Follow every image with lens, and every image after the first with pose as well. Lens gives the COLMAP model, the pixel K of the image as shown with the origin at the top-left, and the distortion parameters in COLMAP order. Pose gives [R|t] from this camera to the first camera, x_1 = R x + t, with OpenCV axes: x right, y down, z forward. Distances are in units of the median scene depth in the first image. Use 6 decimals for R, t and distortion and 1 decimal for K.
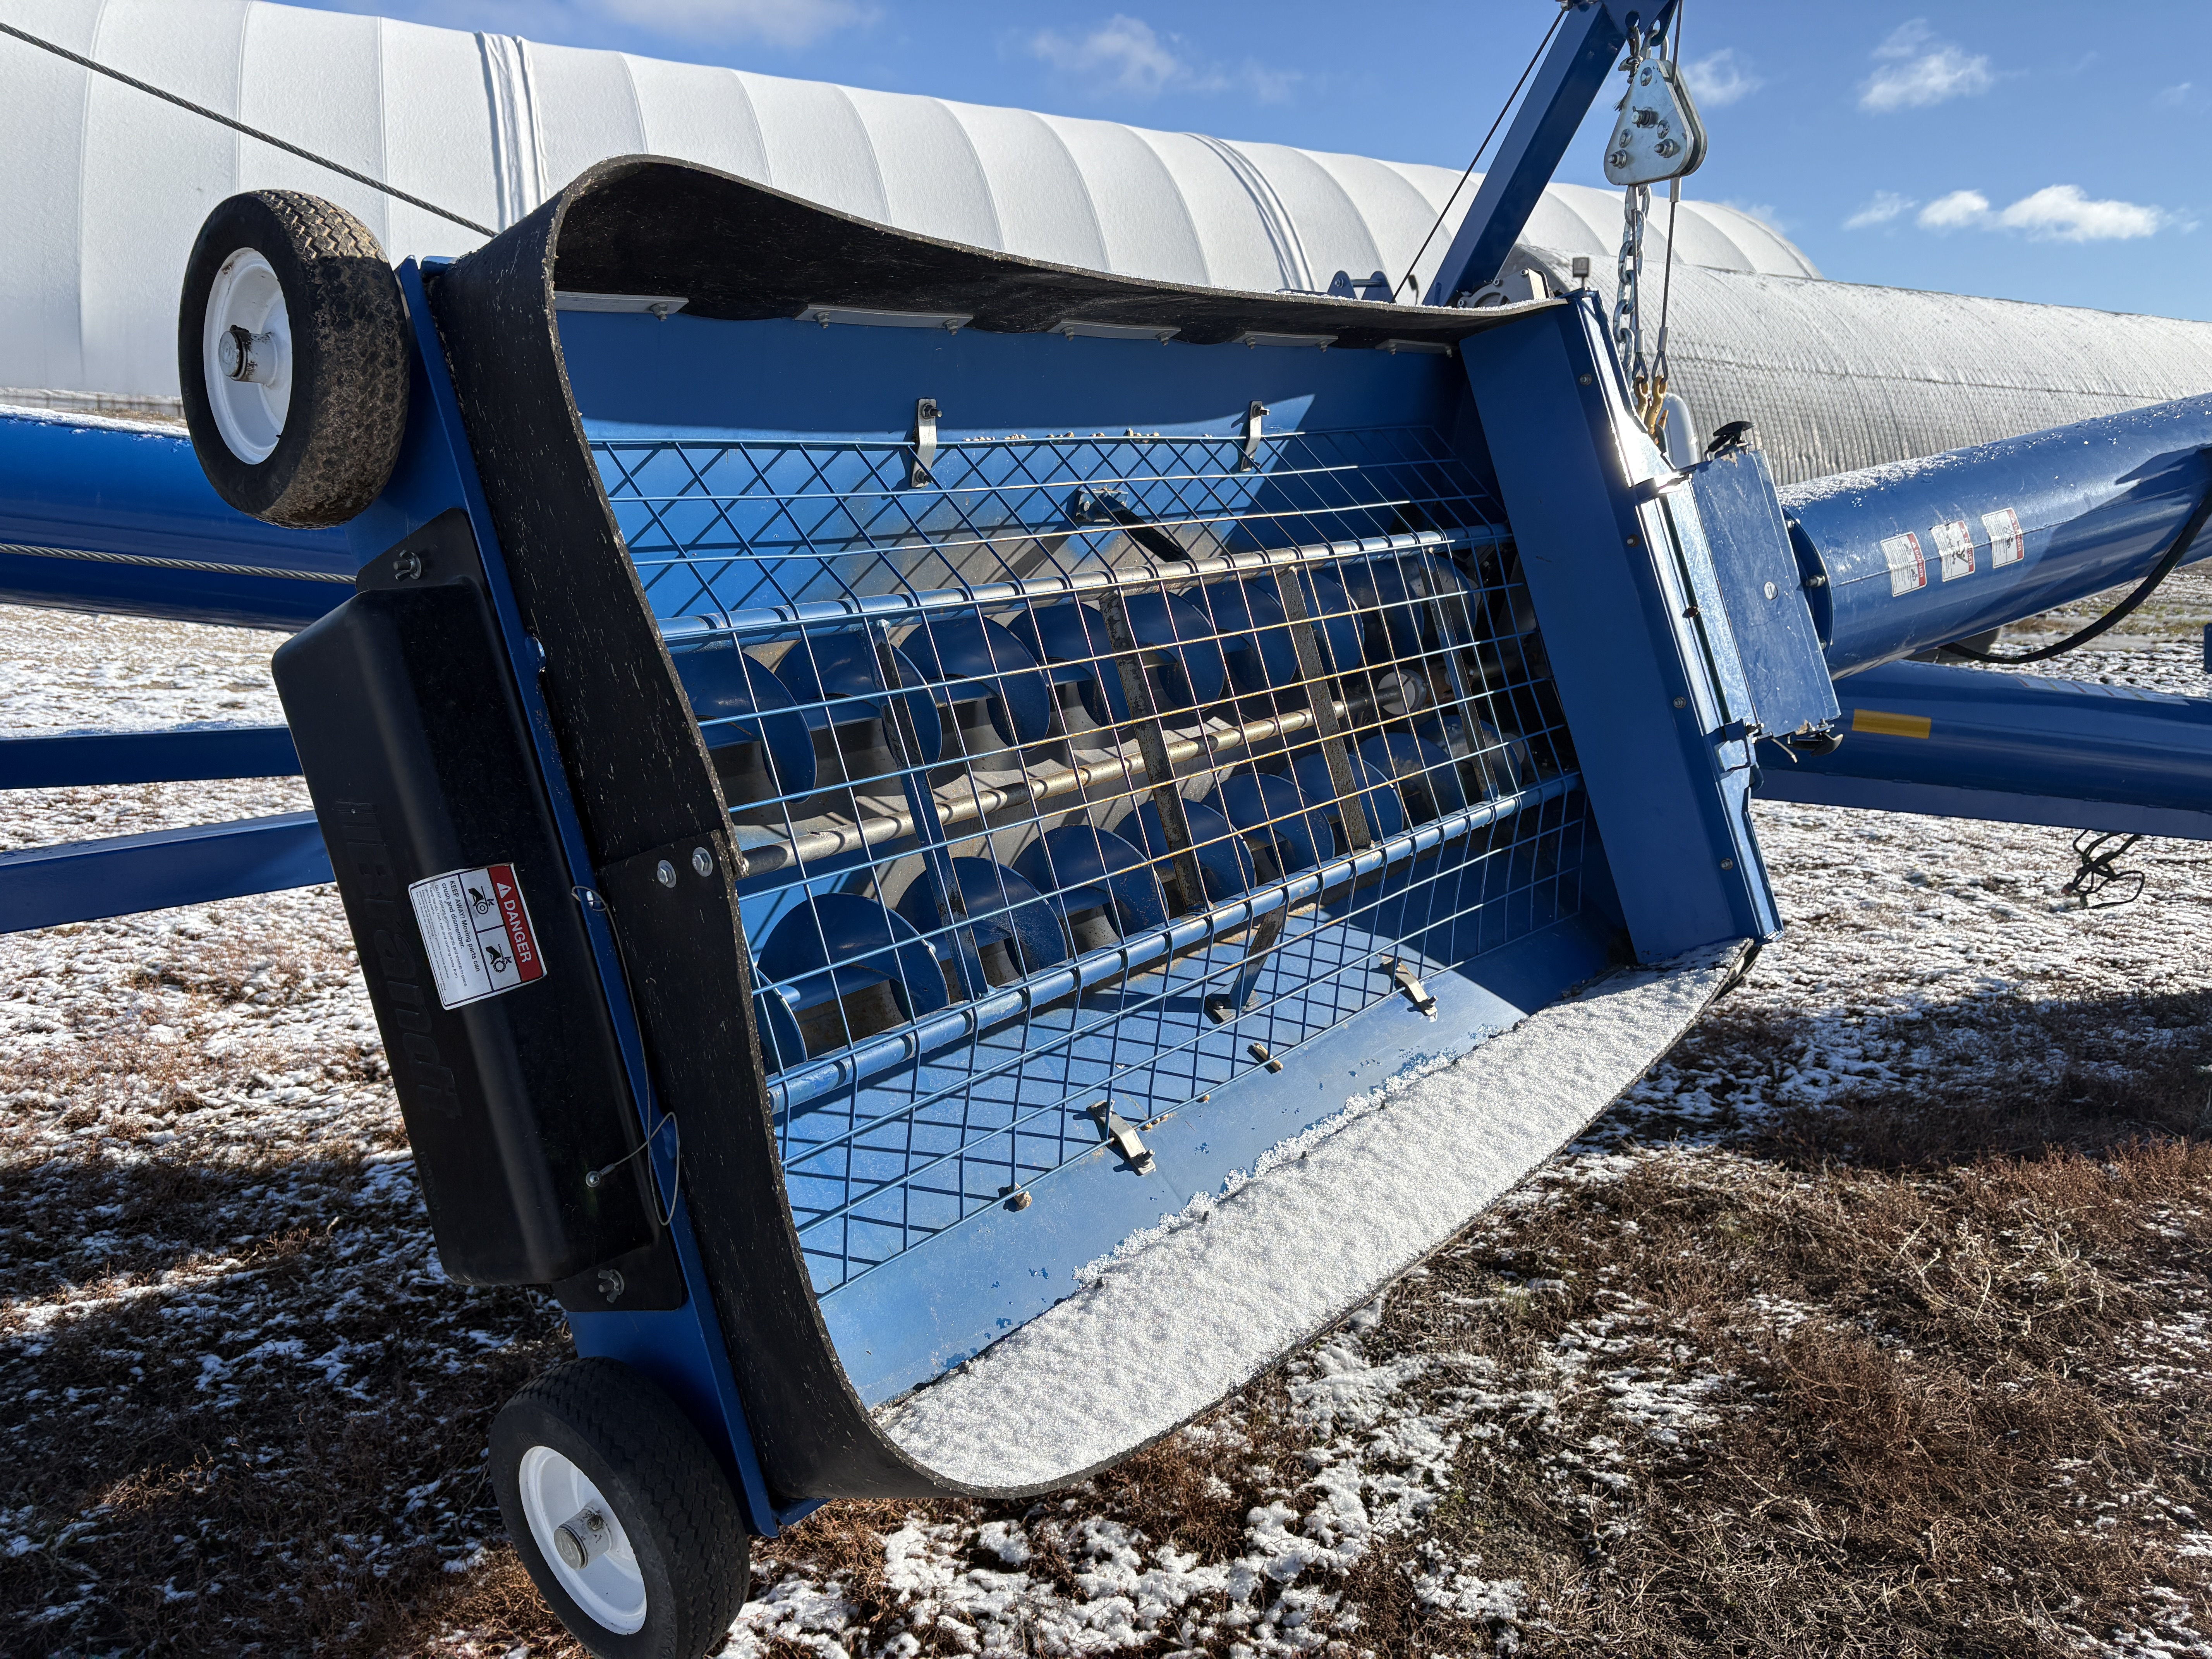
lens RADIAL K [[1682.1, 0, 1101.7], [0, 1682.1, 824.5], [0, 0, 1]] dist [0.013988, -0.003967]
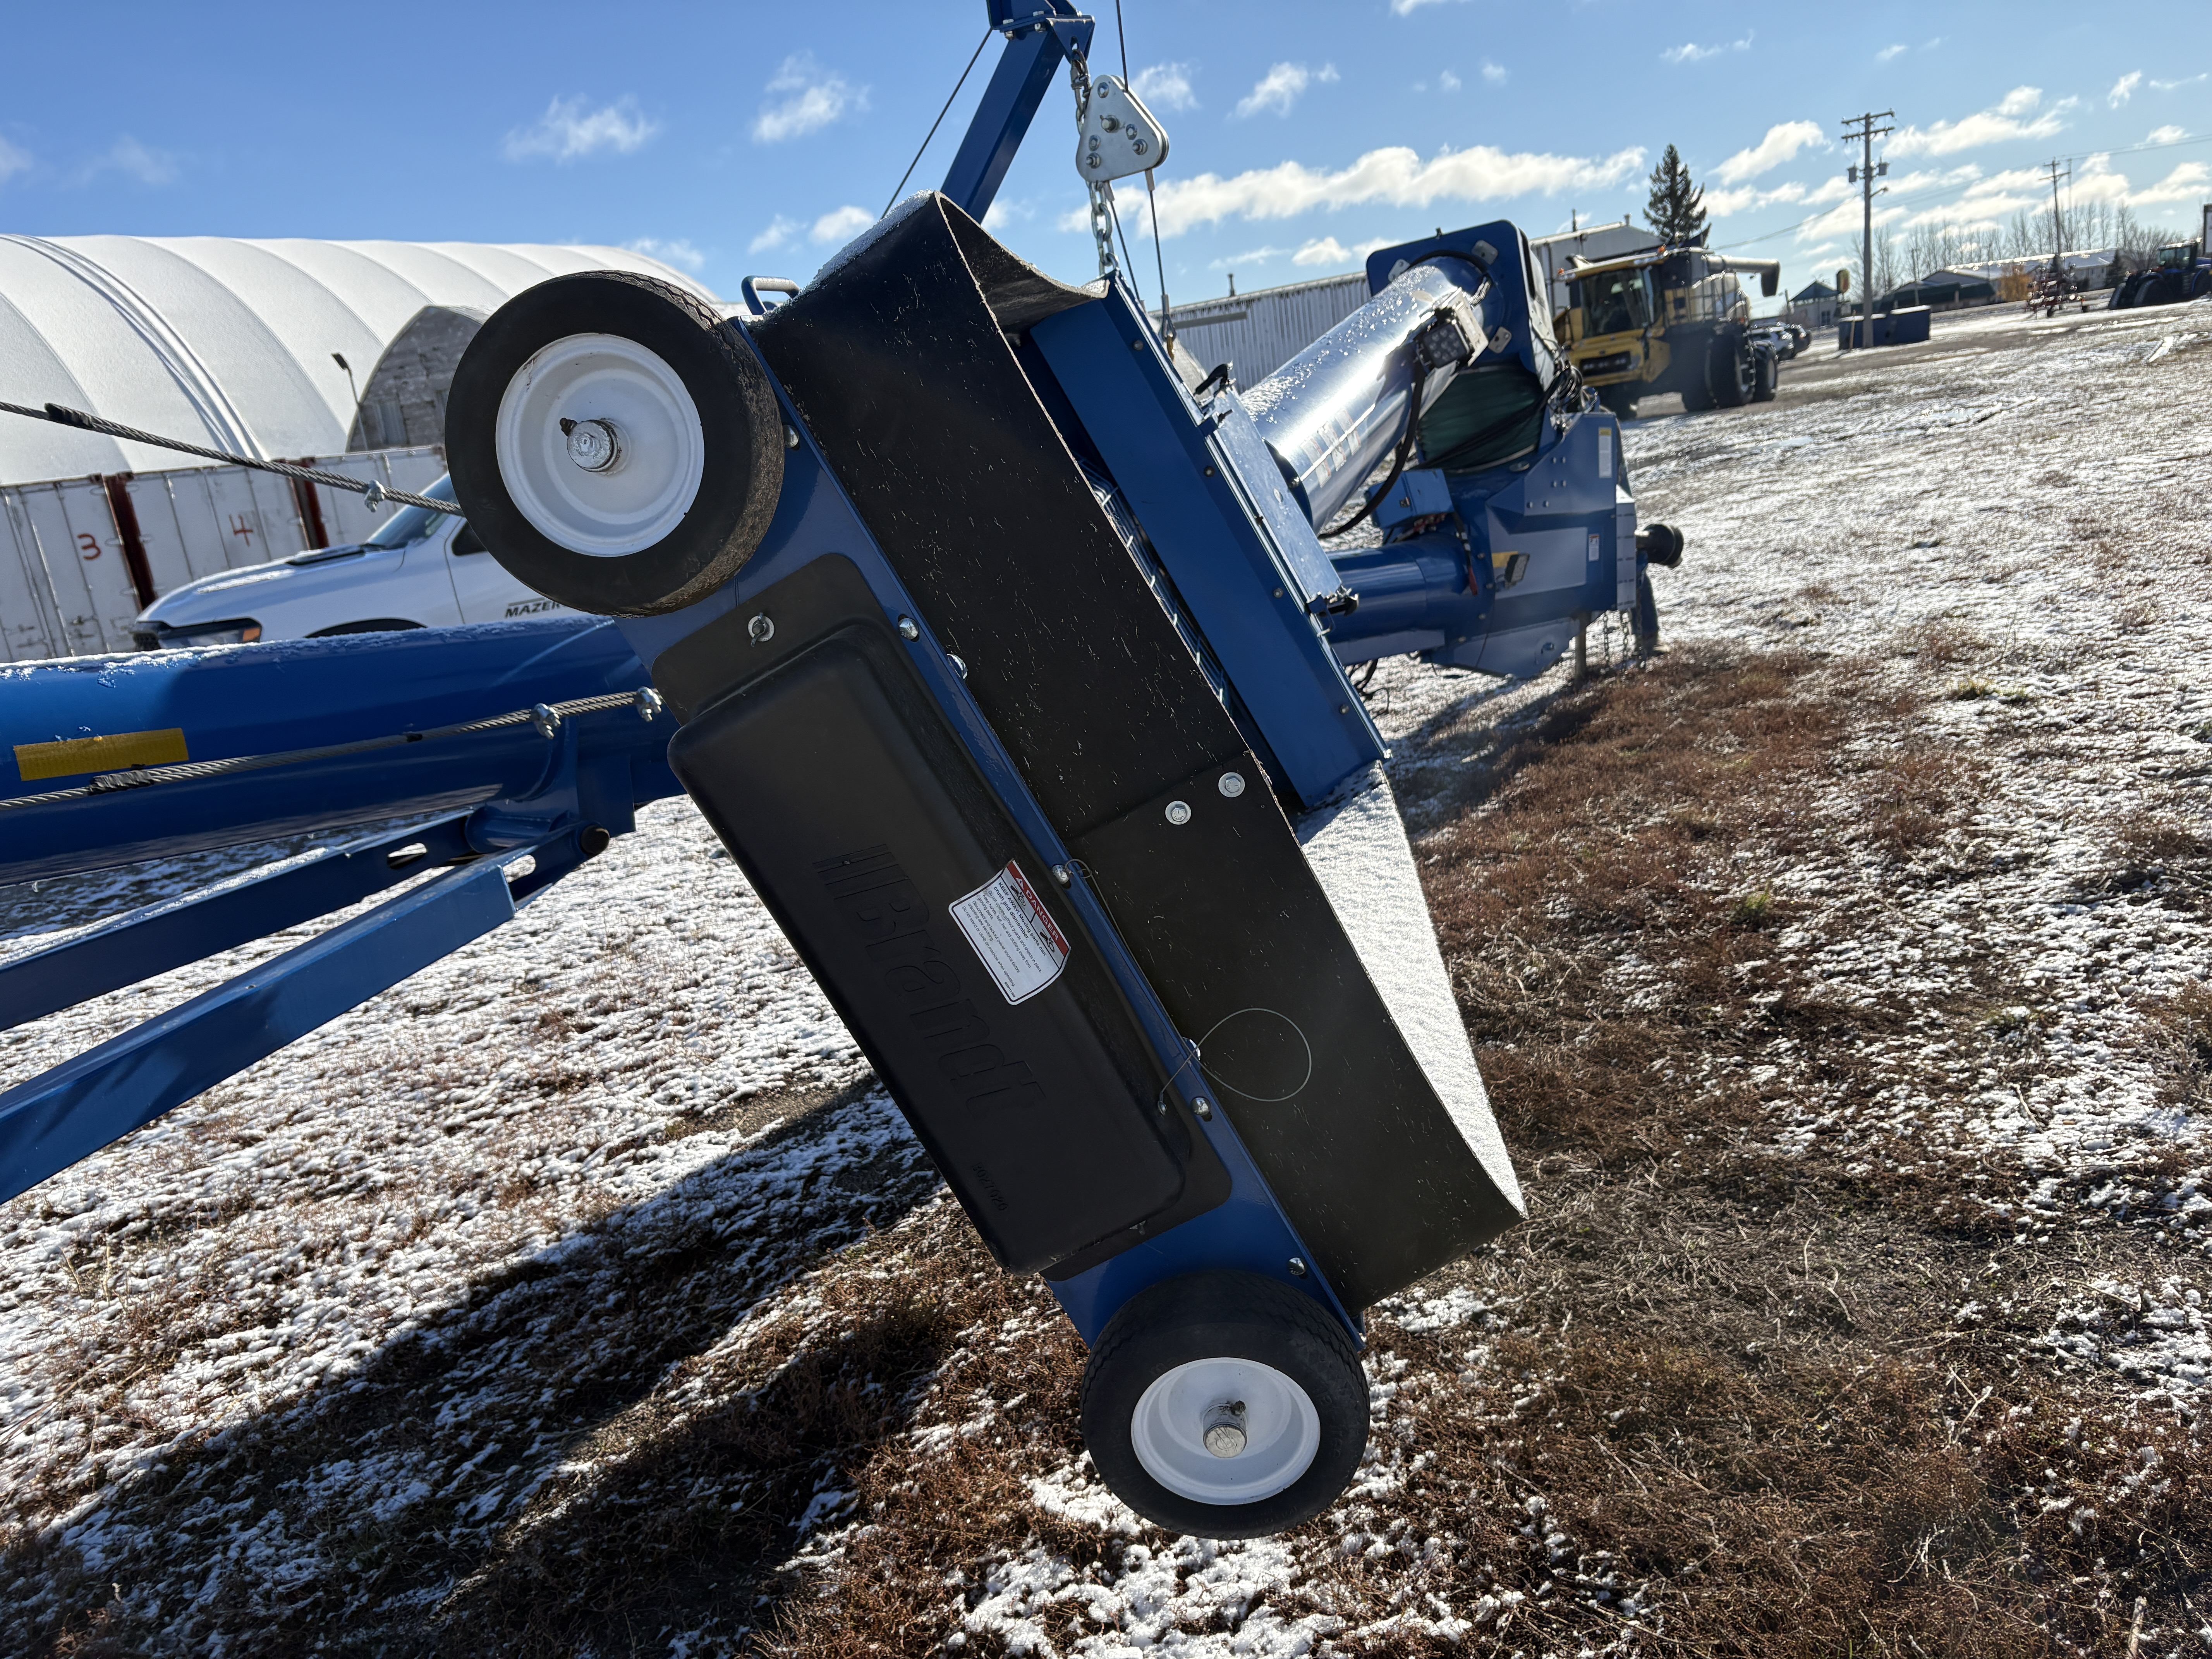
lens RADIAL K [[1682.1, 0, 1092.8], [0, 1682.1, 852.1], [0, 0, 1]] dist [0.013988, -0.003967]
pose [[0.816163, -0.297089, 0.495598, -0.497644], [0.302663, 0.950426, 0.071304, -0.024496], [-0.492213, 0.091803, 0.865620, 0.035406]]
